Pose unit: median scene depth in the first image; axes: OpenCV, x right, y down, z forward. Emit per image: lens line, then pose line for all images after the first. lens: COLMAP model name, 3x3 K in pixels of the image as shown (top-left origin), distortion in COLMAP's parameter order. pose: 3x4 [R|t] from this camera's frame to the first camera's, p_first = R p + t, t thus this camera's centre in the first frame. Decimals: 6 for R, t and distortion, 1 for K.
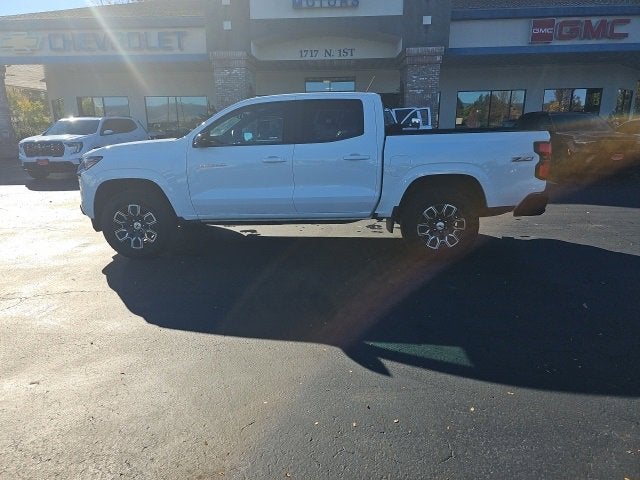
lens RADIAL K [[424.6, 0, 318.3], [0, 424.6, 238.3], [0, 0, 1]] dist [0.058839, -0.047109]
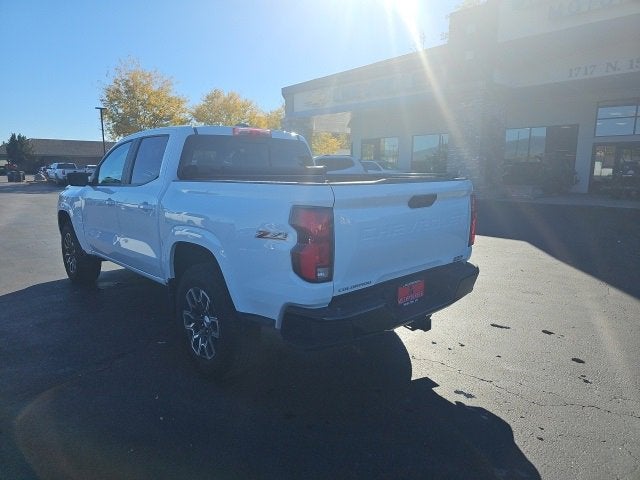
lens RADIAL K [[424.6, 0, 314.6], [0, 424.6, 235.2], [0, 0, 1]] dist [0.058839, -0.047109]
pose [[0.715395, 0.121482, -0.688078, 0.815374], [-0.180773, 0.983420, -0.014325, -0.174207], [0.674930, 0.134634, 0.725495, 0.611411]]
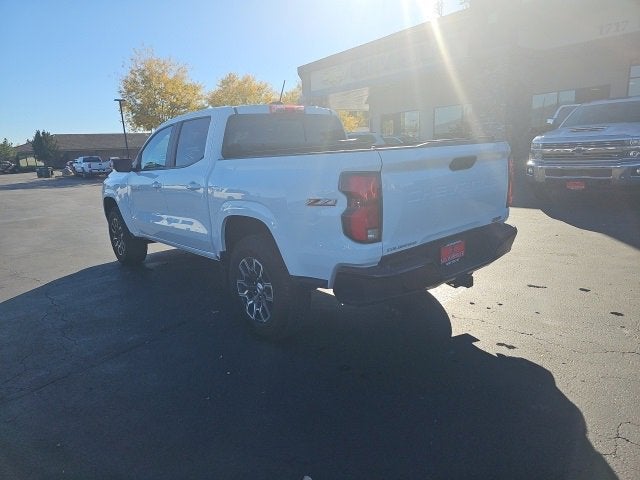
lens RADIAL K [[424.6, 0, 312.1], [0, 424.6, 242.3], [0, 0, 1]] dist [0.058839, -0.047109]
pose [[0.683063, 0.130973, -0.718520, 0.819490], [-0.135076, 0.989472, 0.051953, -0.148400], [0.717760, 0.061568, 0.693563, 0.561886]]
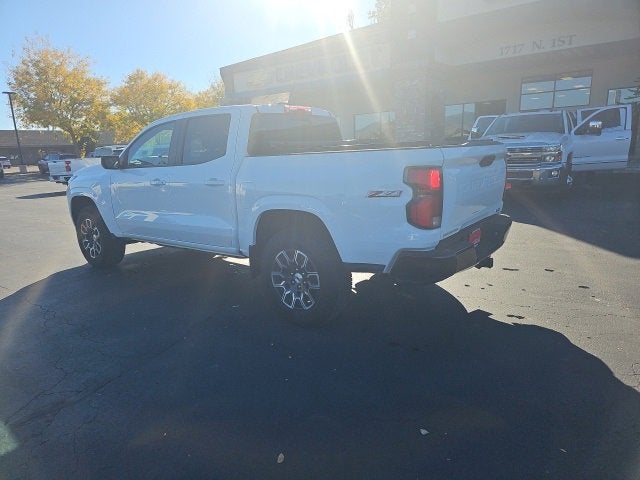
lens RADIAL K [[424.6, 0, 311.7], [0, 424.6, 242.0], [0, 0, 1]] dist [0.058839, -0.047109]
pose [[0.818629, 0.104535, -0.564729, 0.698550], [-0.114515, 0.993261, 0.017858, -0.104951], [0.562790, 0.050051, 0.825083, 0.396188]]
